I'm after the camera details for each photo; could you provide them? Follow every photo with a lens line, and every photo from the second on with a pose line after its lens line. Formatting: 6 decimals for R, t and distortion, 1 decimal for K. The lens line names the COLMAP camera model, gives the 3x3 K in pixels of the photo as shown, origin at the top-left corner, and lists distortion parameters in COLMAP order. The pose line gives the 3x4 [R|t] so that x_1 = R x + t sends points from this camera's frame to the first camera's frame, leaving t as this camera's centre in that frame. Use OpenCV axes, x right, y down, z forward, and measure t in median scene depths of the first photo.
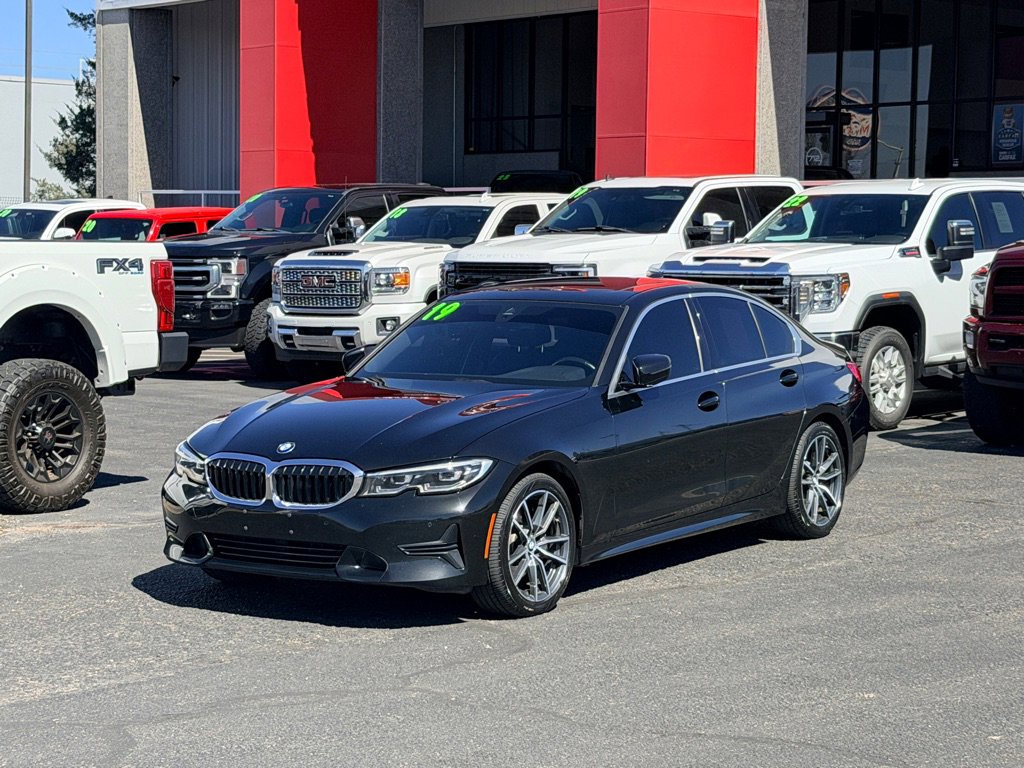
lens RADIAL K [[2304.7, 0, 506.2], [0, 2304.7, 386.0], [0, 0, 1]] dist [0.152190, 0.000000]
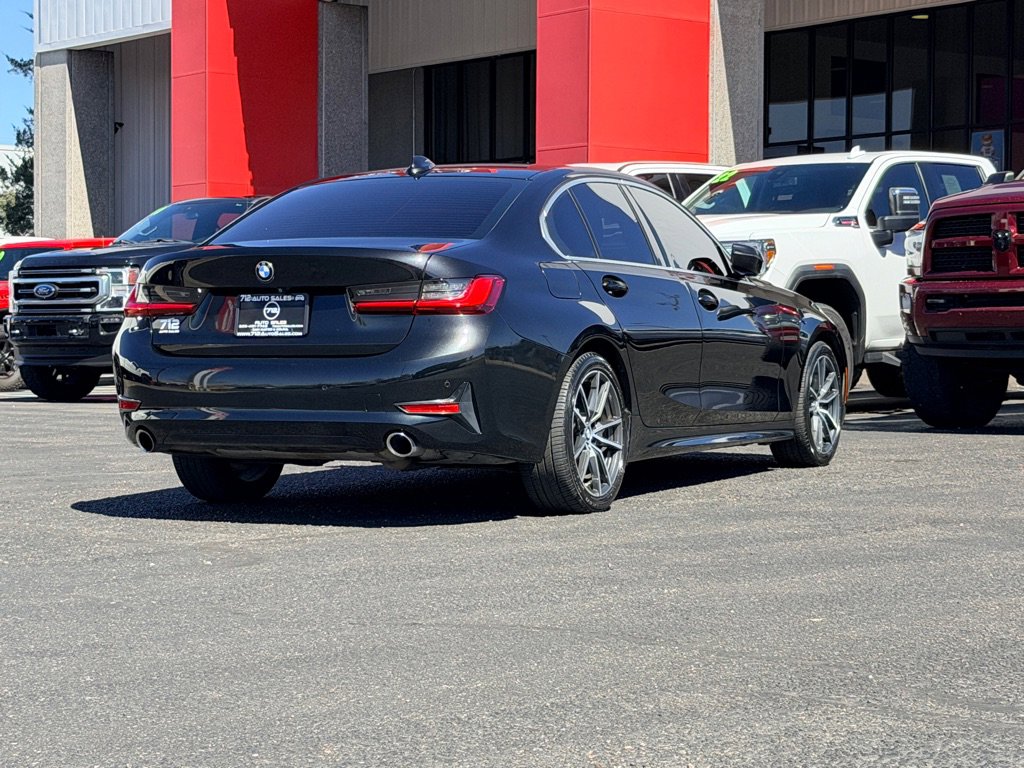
lens RADIAL K [[2304.7, 0, 532.4], [0, 2304.7, 389.3], [0, 0, 1]] dist [0.152190, 0.000000]
pose [[0.999955, -0.008893, 0.003391, 0.049423], [0.009039, 0.998905, -0.045910, 0.045846], [-0.002980, 0.045938, 0.998940, 0.114250]]
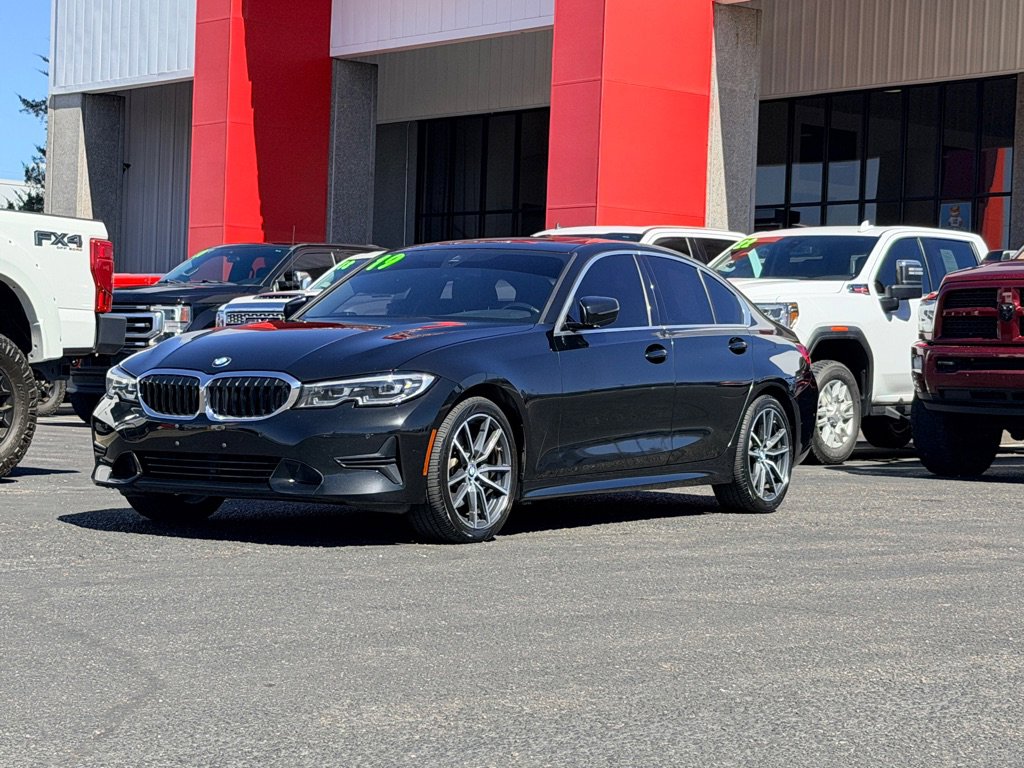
lens RADIAL K [[2304.7, 0, 518.7], [0, 2304.7, 384.5], [0, 0, 1]] dist [0.152190, 0.000000]
pose [[0.999325, 0.024114, 0.027722, 0.001511], [-0.022211, 0.997503, -0.067034, 0.052708], [-0.029270, 0.066373, 0.997365, 0.014684]]
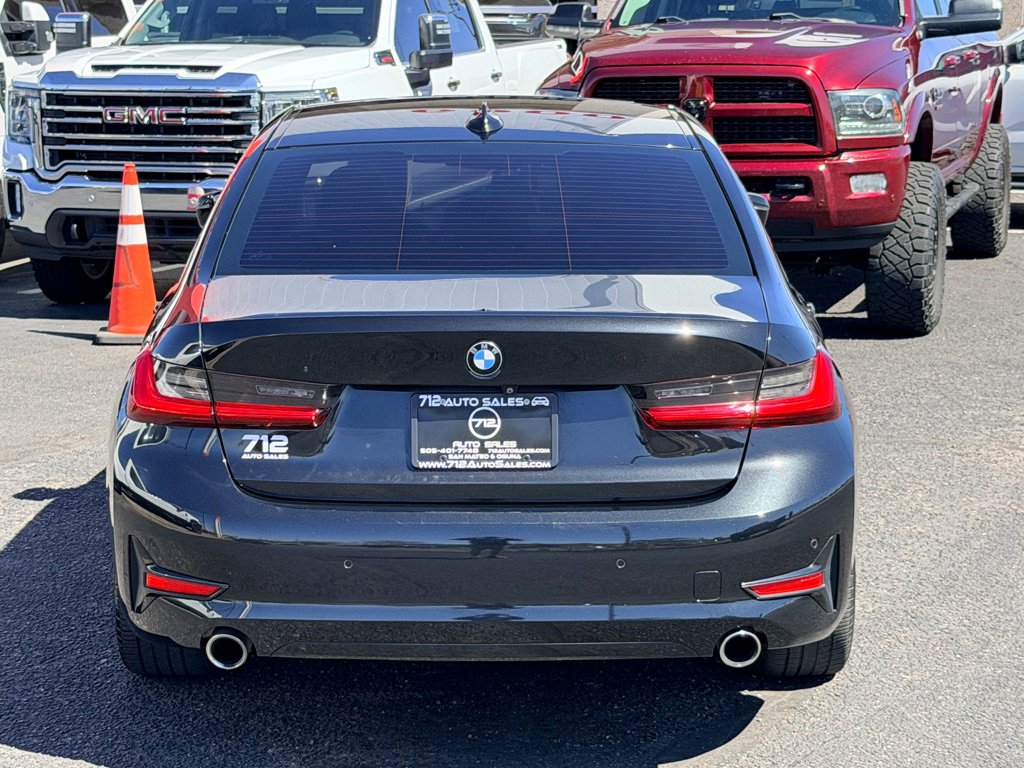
lens RADIAL K [[2304.7, 0, 505.2], [0, 2304.7, 392.0], [0, 0, 1]] dist [0.152190, 0.000000]
pose [[0.897155, -0.068793, 0.436325, -0.110291], [0.033082, 0.995488, 0.088931, -0.017097], [-0.440475, -0.065351, 0.895383, 0.332379]]
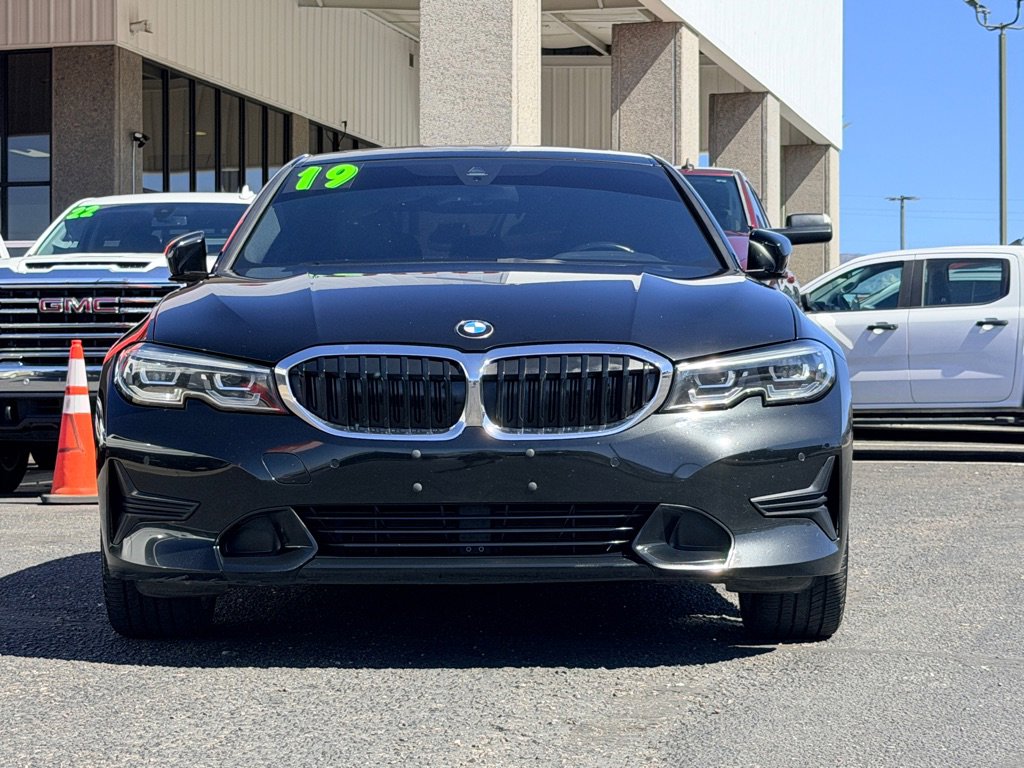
lens RADIAL K [[2304.7, 0, 507.8], [0, 2304.7, 386.8], [0, 0, 1]] dist [0.152190, 0.000000]
pose [[0.828330, 0.003336, 0.560231, -0.200650], [0.043240, 0.996619, -0.069866, 0.040384], [-0.558570, 0.082097, 0.825385, 0.307843]]
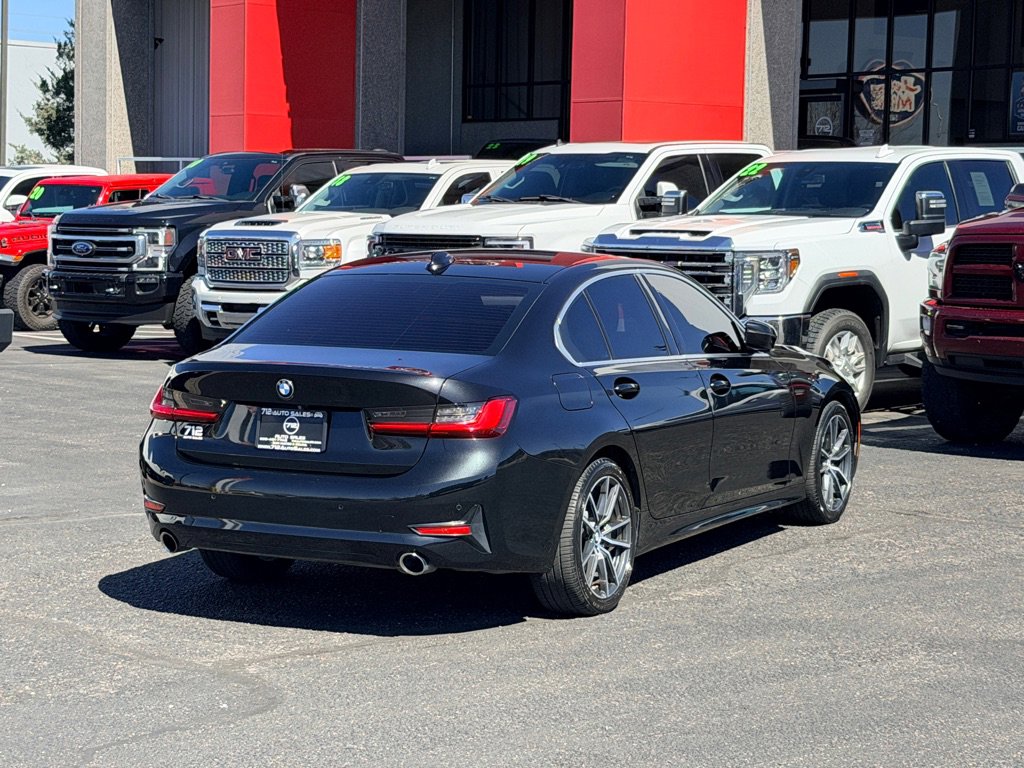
lens RADIAL K [[2304.7, 0, 518.3], [0, 2304.7, 399.5], [0, 0, 1]] dist [0.152190, 0.000000]
pose [[0.999755, 0.009807, -0.019853, 0.055199], [-0.009486, 0.999823, 0.016234, -0.003973], [0.020009, -0.016041, 0.999671, 0.099272]]
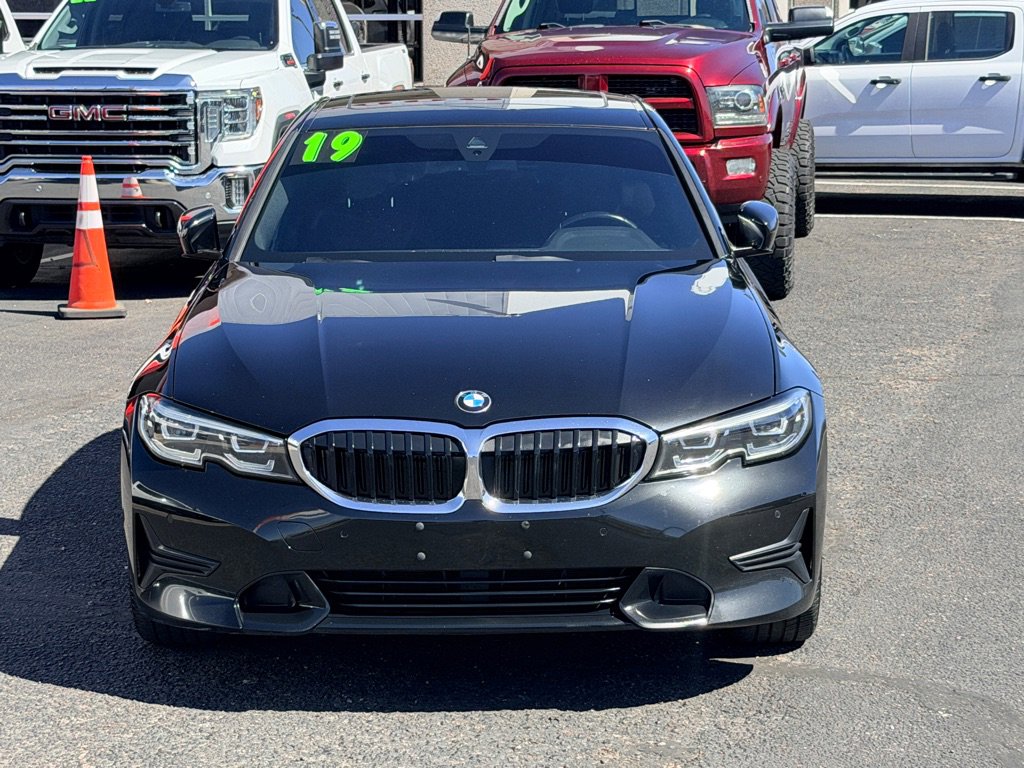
lens RADIAL K [[2304.7, 0, 512.5], [0, 2304.7, 385.0], [0, 0, 1]] dist [0.152190, 0.000000]
pose [[0.829025, -0.086438, 0.552491, -0.207994], [0.045221, 0.995108, 0.087831, -0.013137], [-0.557380, -0.047830, 0.828879, 0.290190]]
